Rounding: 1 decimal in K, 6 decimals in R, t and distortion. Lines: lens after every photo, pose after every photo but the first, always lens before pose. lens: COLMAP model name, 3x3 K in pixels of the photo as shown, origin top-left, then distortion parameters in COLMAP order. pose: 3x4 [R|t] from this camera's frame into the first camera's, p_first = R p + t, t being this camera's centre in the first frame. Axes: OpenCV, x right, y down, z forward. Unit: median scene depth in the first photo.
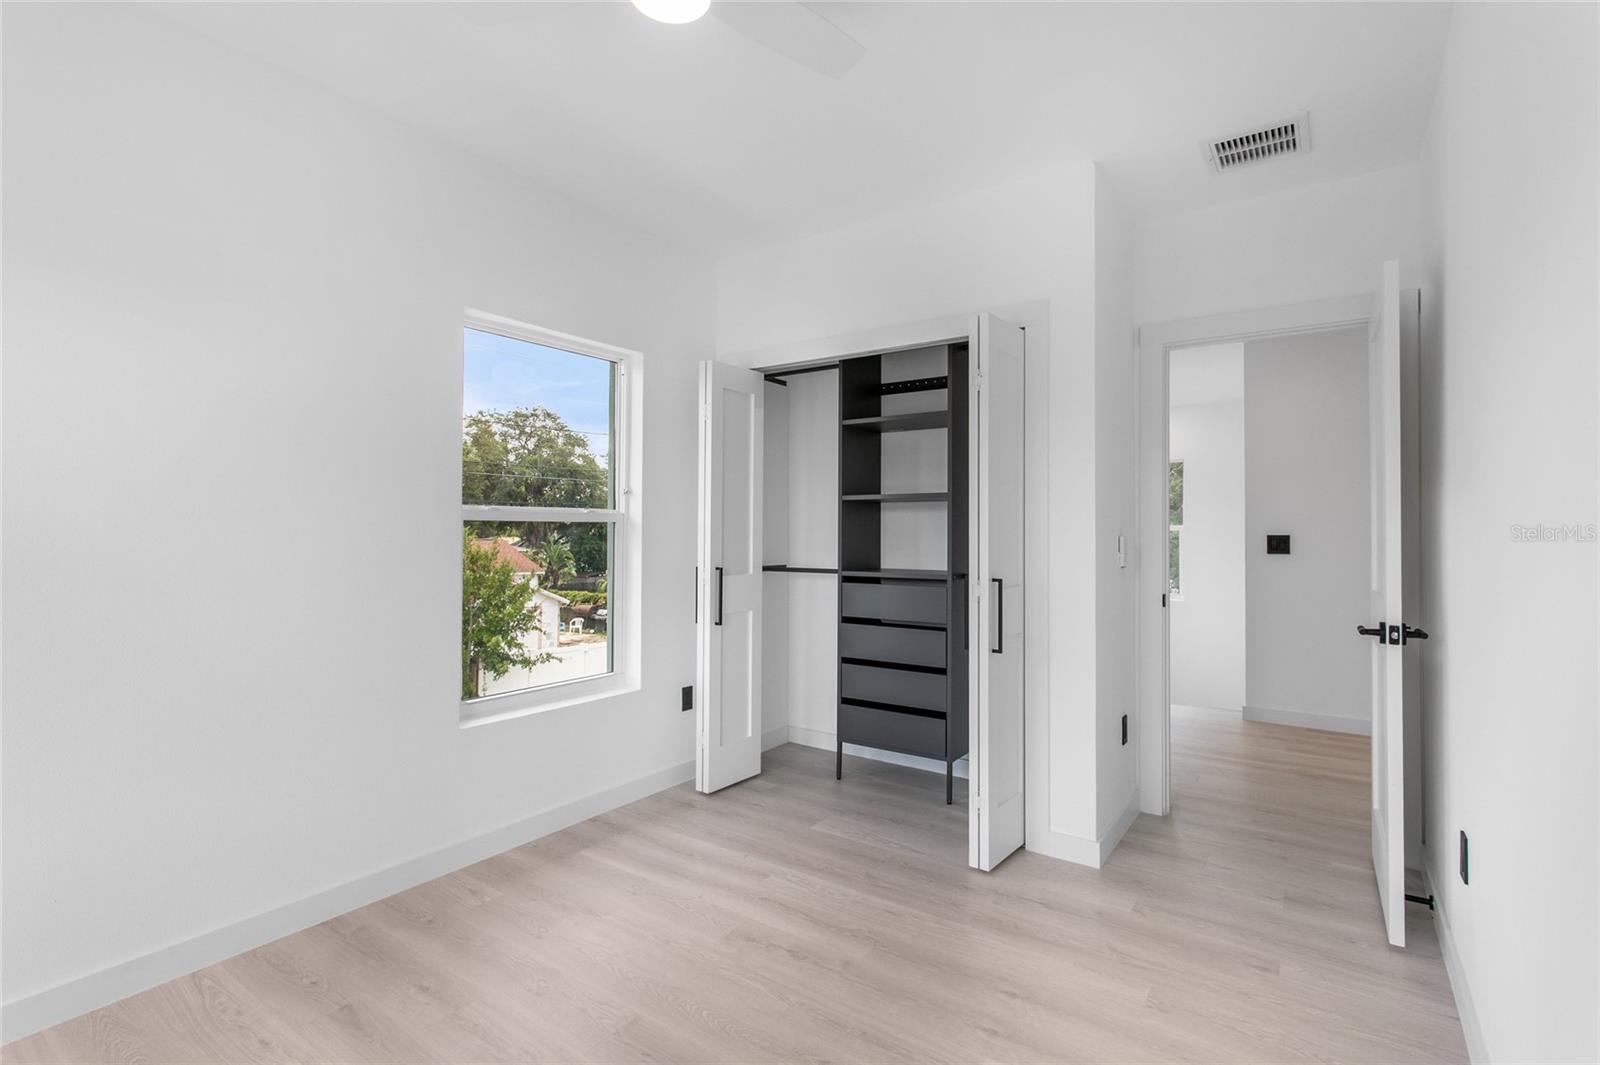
lens RADIAL K [[756.4, 0, 799.0], [0, 756.4, 516.5], [0, 0, 1]] dist [0.002482, 0.000698]
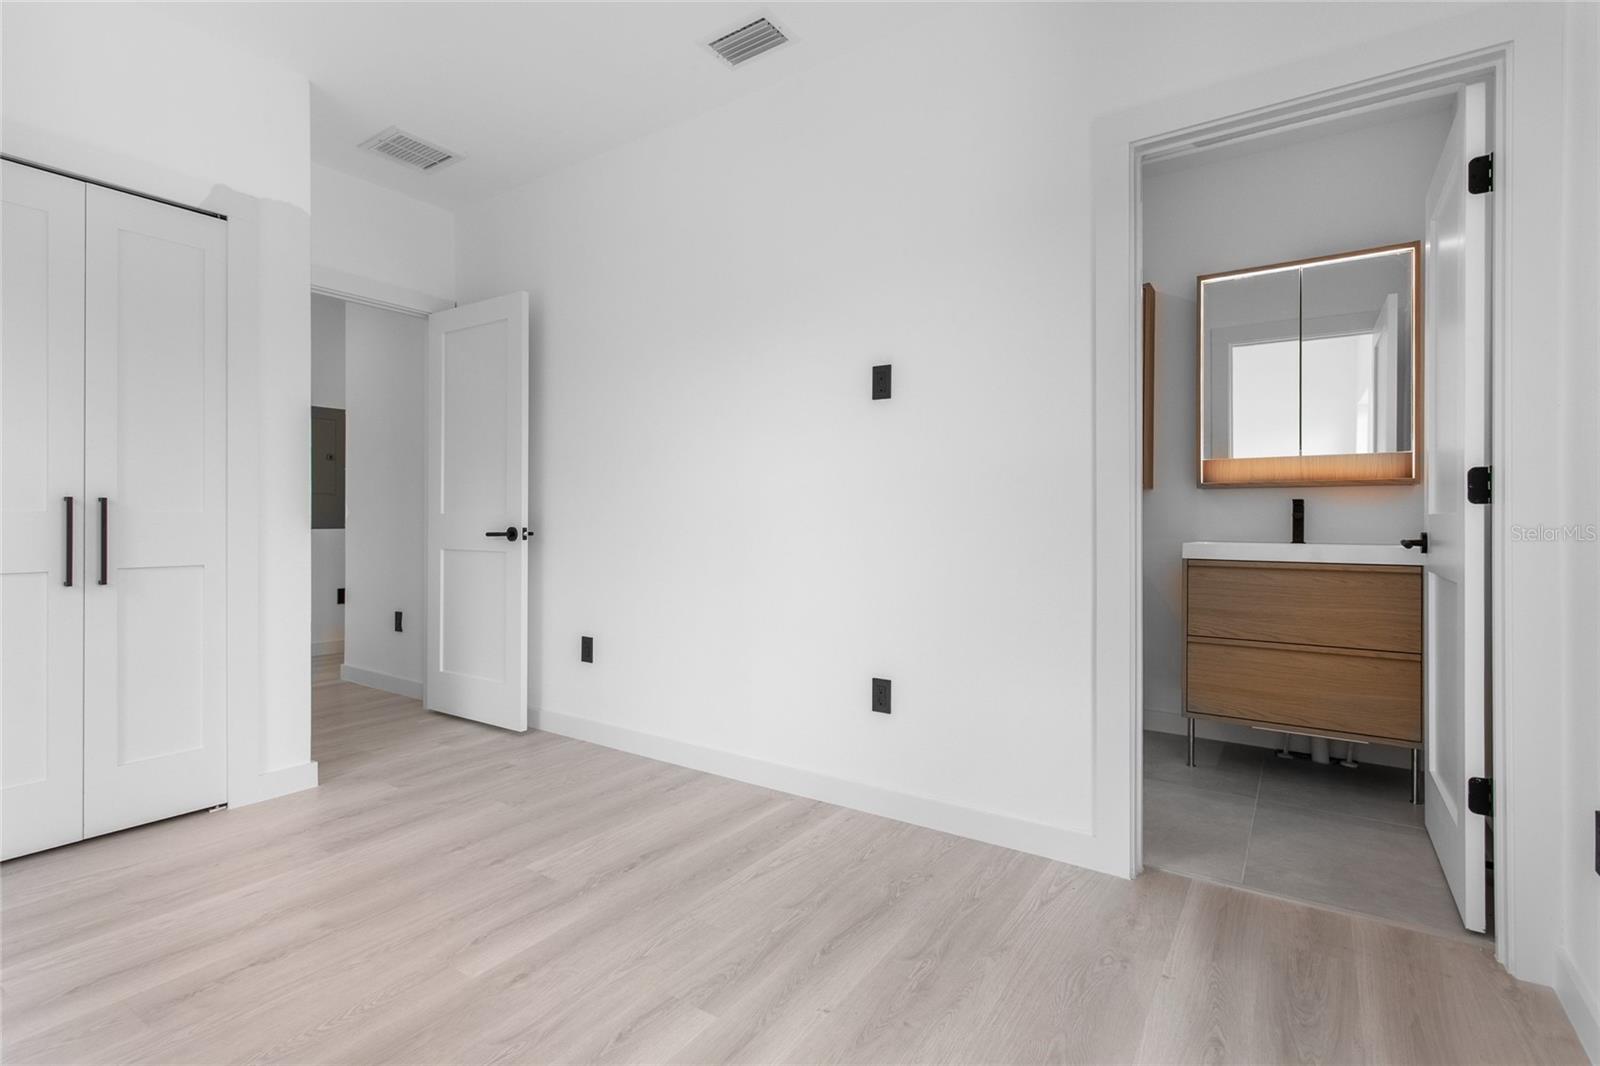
lens RADIAL K [[756.4, 0, 799.0], [0, 756.4, 517.0], [0, 0, 1]] dist [0.002482, 0.000698]
pose [[-0.017245, 0.000176, 0.999851, -0.766870], [-0.023323, 0.999728, -0.000578, 0.110304], [-0.999579, -0.023330, -0.017236, 0.464865]]
